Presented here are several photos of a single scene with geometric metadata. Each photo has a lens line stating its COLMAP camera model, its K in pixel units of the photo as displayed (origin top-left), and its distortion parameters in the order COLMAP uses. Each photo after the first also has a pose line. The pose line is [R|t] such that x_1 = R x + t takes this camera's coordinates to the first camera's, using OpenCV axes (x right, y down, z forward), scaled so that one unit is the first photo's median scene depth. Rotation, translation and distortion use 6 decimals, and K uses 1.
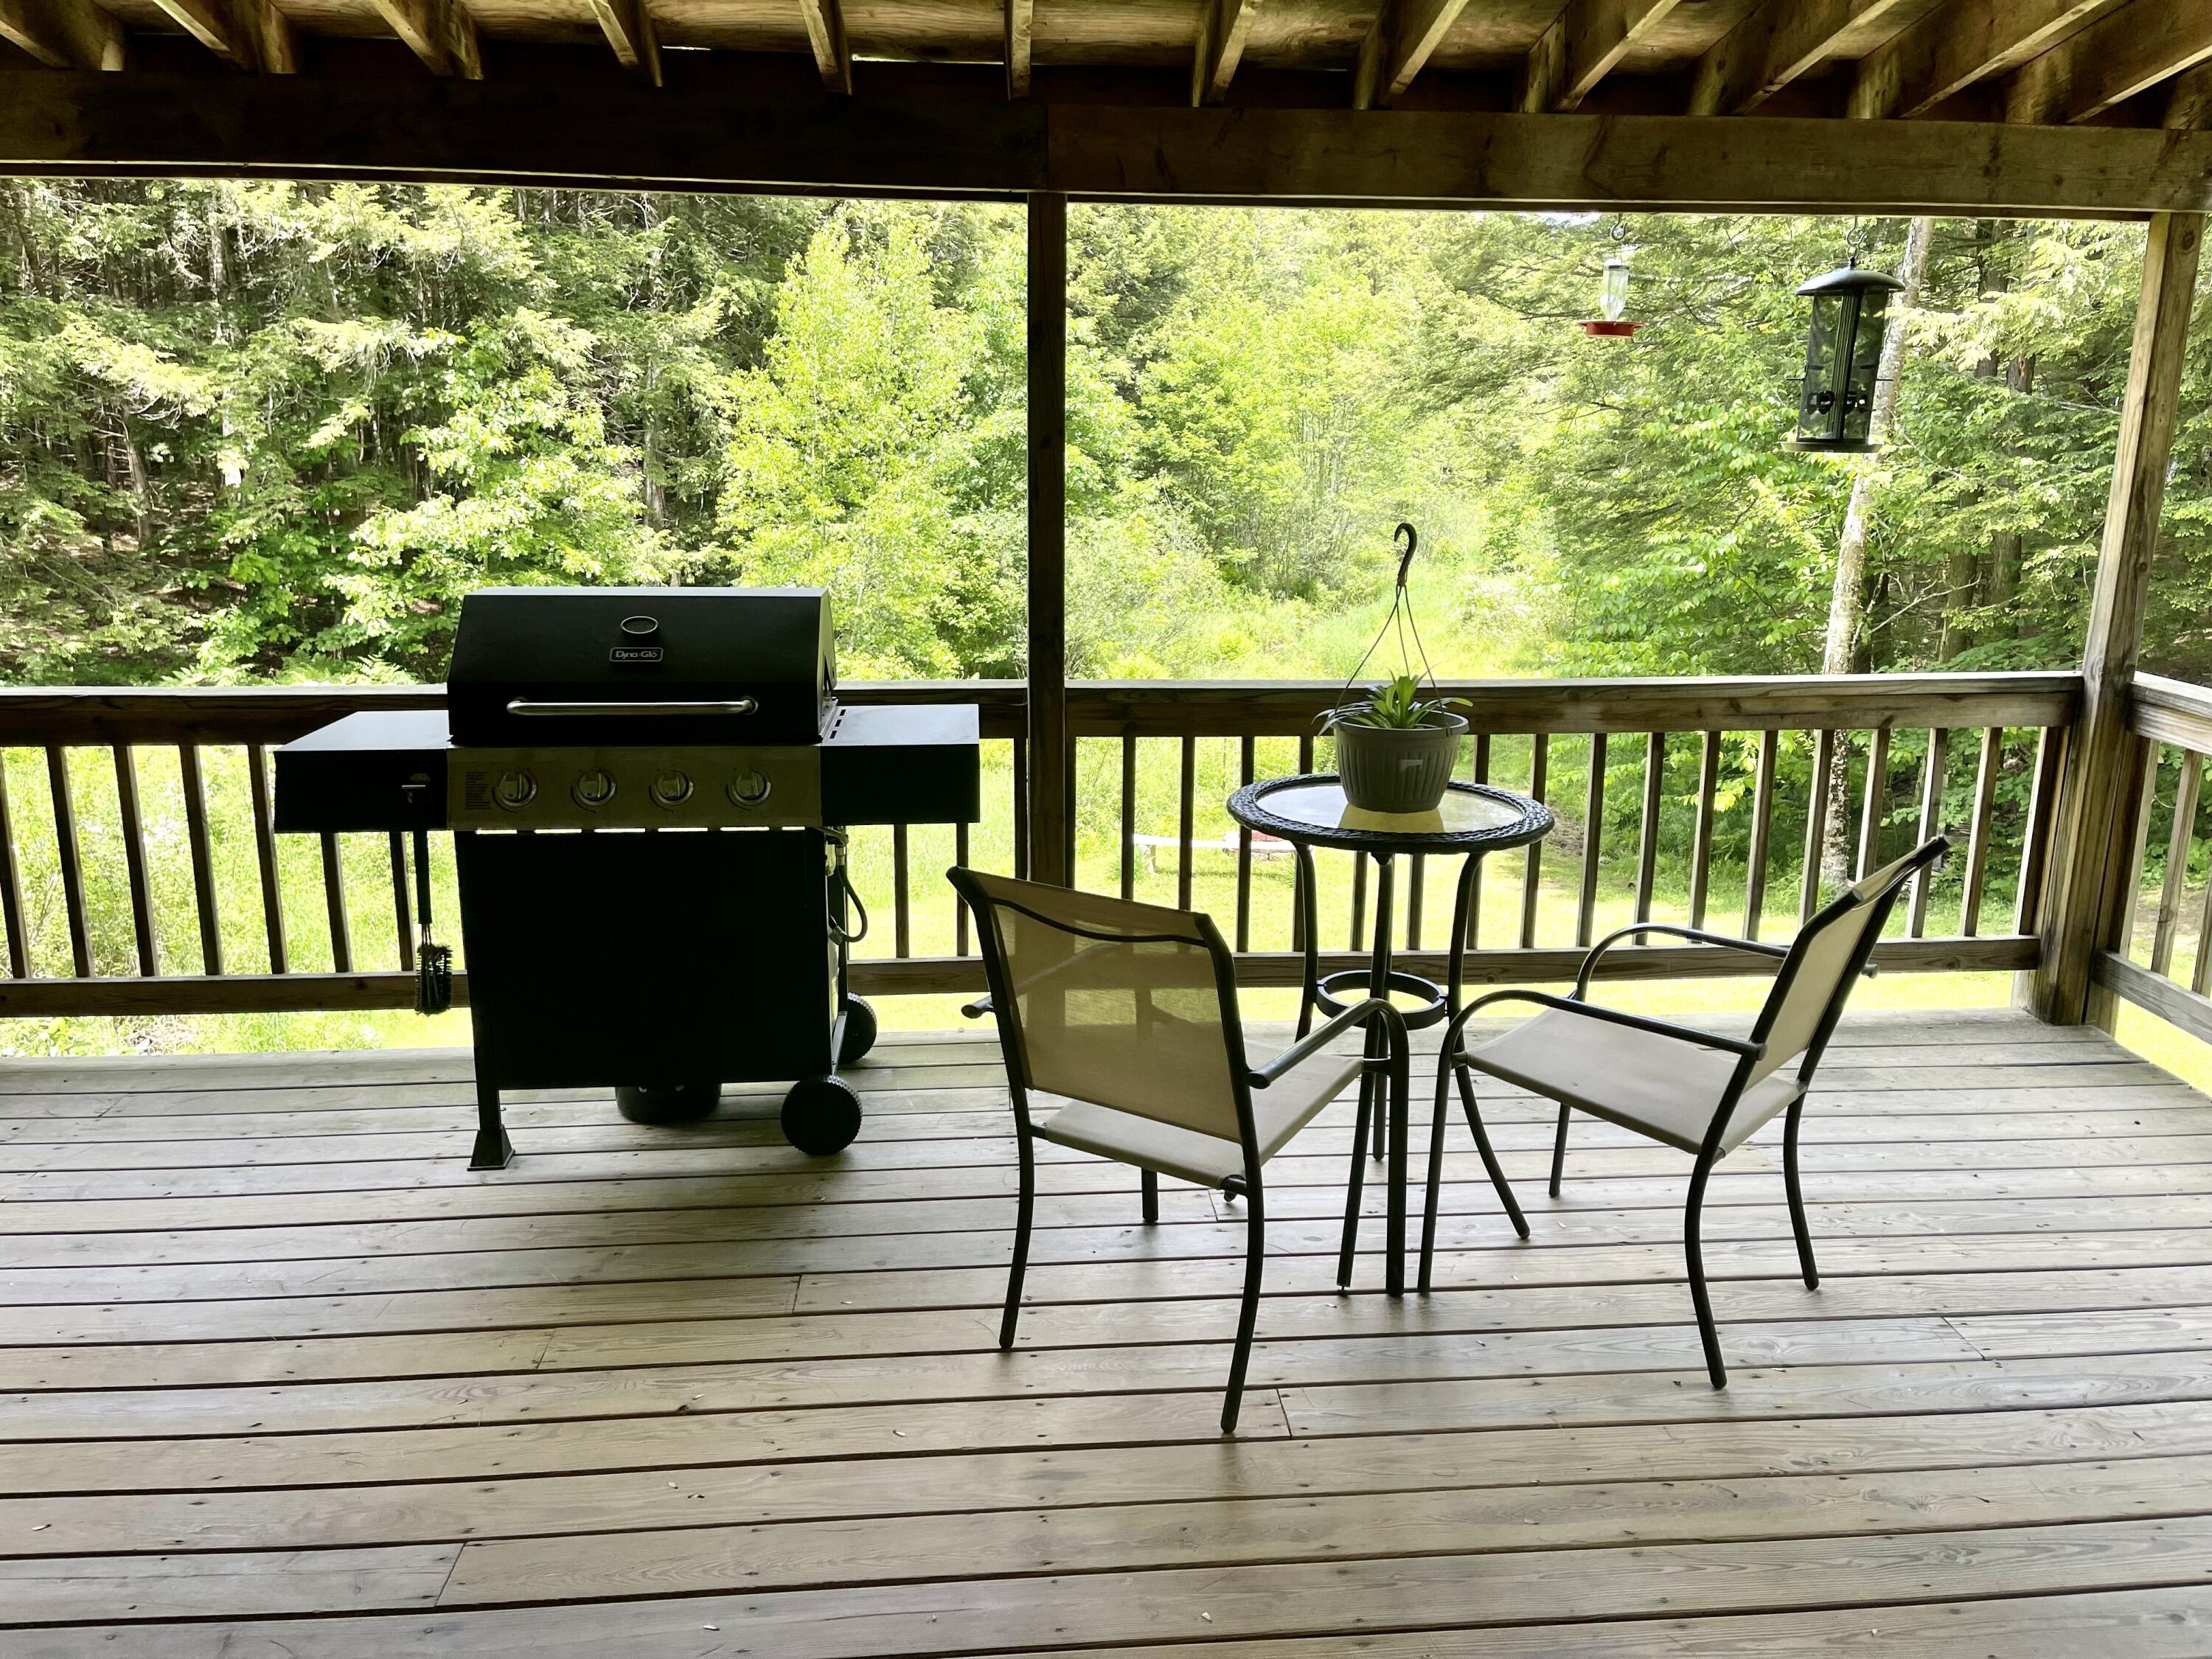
lens RADIAL K [[1705.1, 0, 1116.8], [0, 1705.1, 833.9], [0, 0, 1]] dist [0.034263, -0.008244]
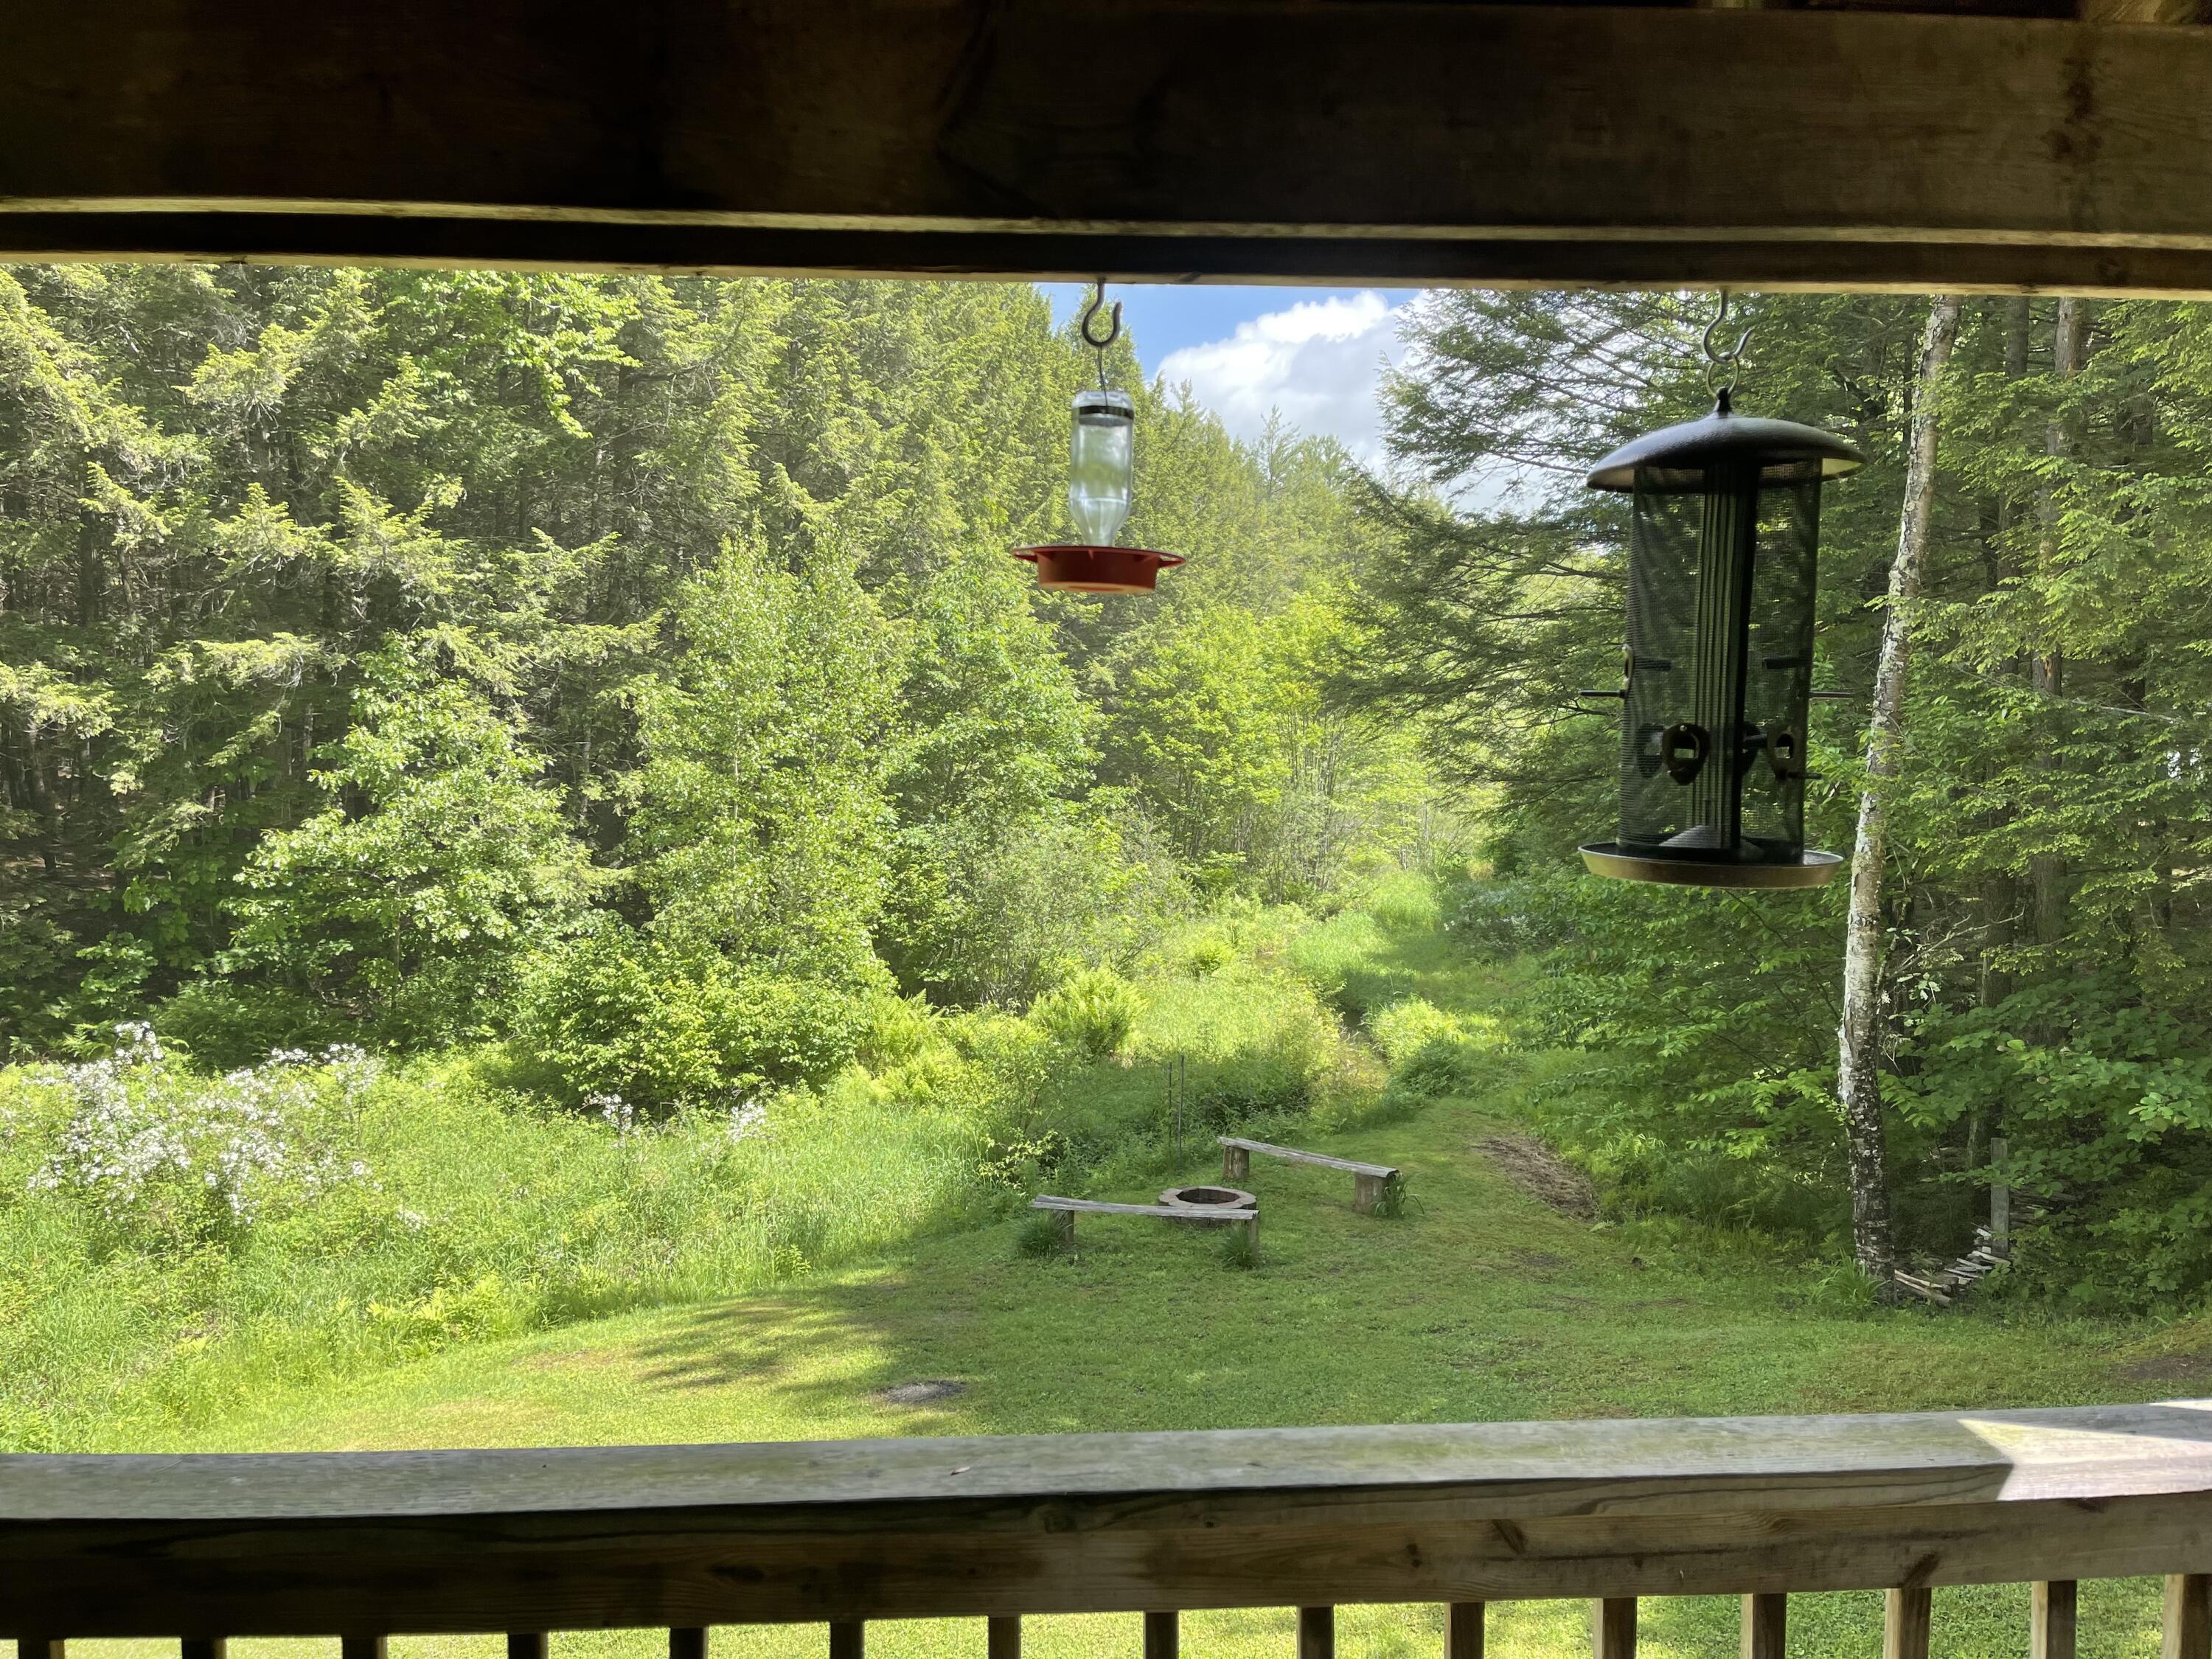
lens RADIAL K [[1620.3, 0, 1095.9], [0, 1620.3, 830.6], [0, 0, 1]] dist [0.024381, -0.013166]
pose [[0.998841, -0.004378, -0.047934, 0.065968], [-0.003793, 0.985600, -0.169049, -0.038113], [0.047984, 0.169035, 0.984441, 0.141114]]
